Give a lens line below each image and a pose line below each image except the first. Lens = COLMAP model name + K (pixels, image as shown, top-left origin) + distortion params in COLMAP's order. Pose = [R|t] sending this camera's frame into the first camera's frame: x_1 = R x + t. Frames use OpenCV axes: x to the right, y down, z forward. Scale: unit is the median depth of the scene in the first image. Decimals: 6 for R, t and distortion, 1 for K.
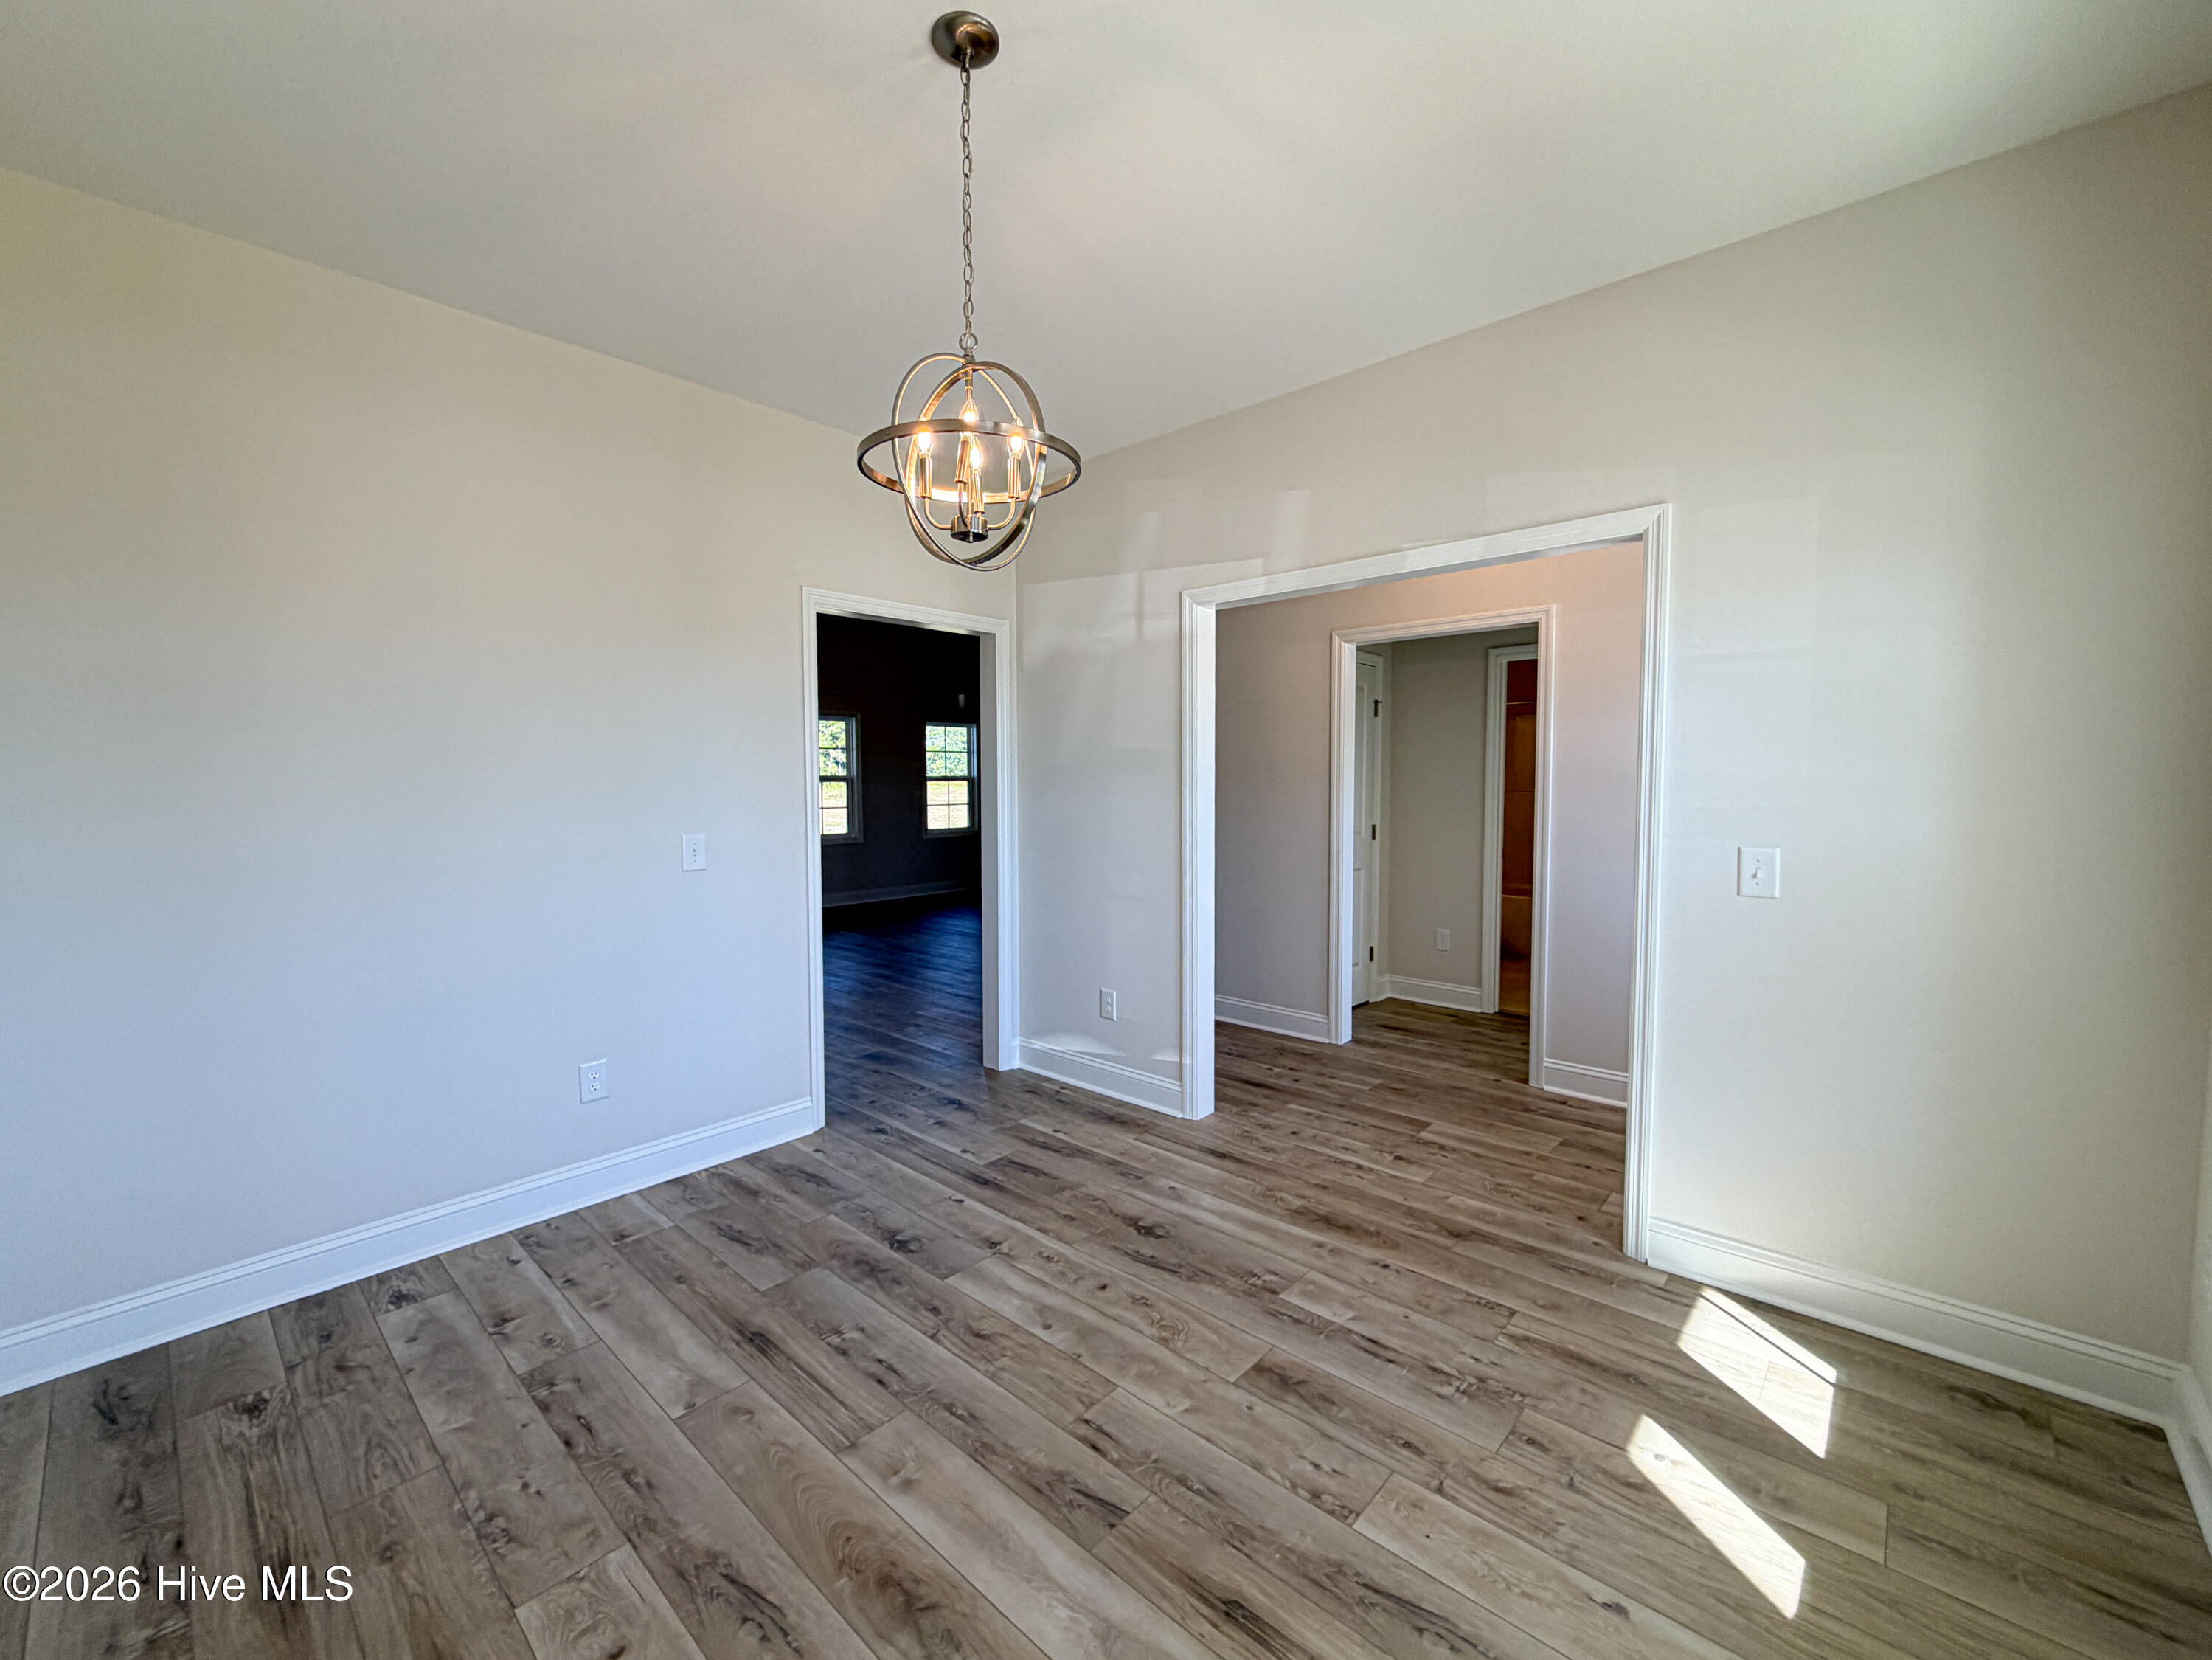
lens RADIAL K [[910.3, 0, 1099.3], [0, 910.3, 829.2], [0, 0, 1]] dist [0.001376, -0.000245]
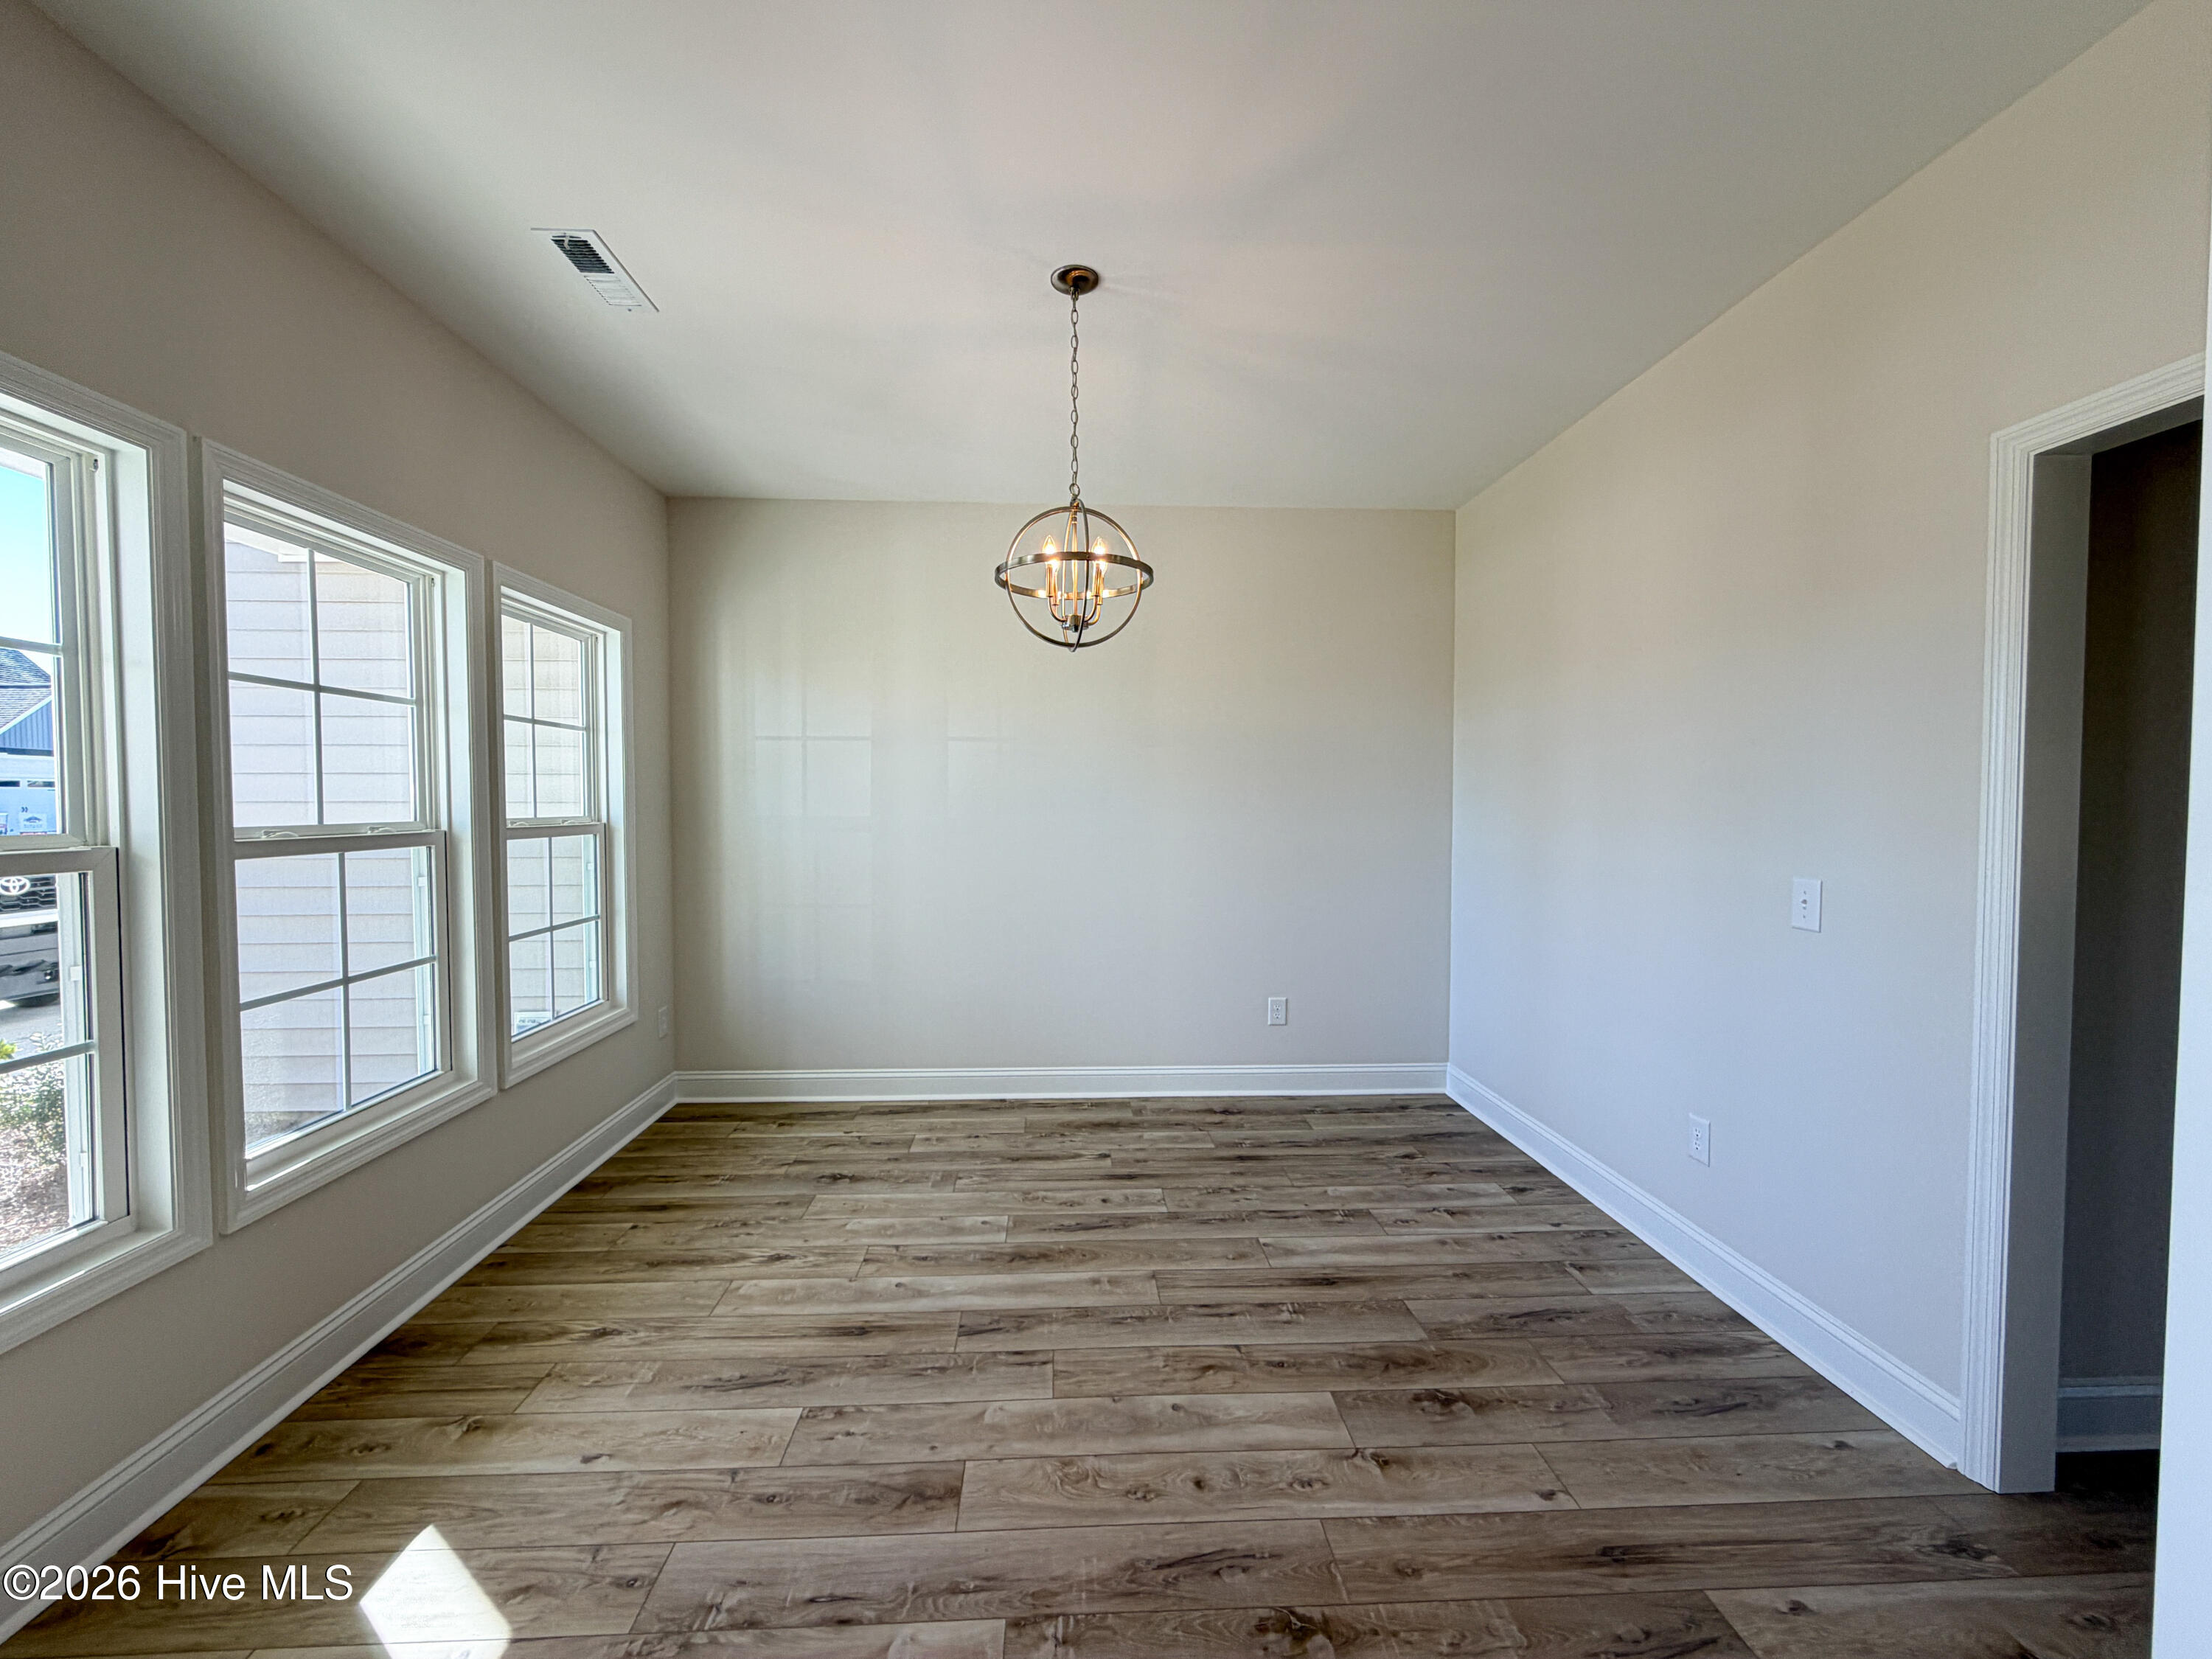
lens RADIAL K [[910.2, 0, 1099.3], [0, 910.2, 828.7], [0, 0, 1]] dist [0.001376, -0.000245]
pose [[-0.712153, 0.026014, -0.701542, 0.679470], [-0.036545, 0.996585, 0.074053, -0.099033], [0.701072, 0.078375, -0.708770, 1.699470]]
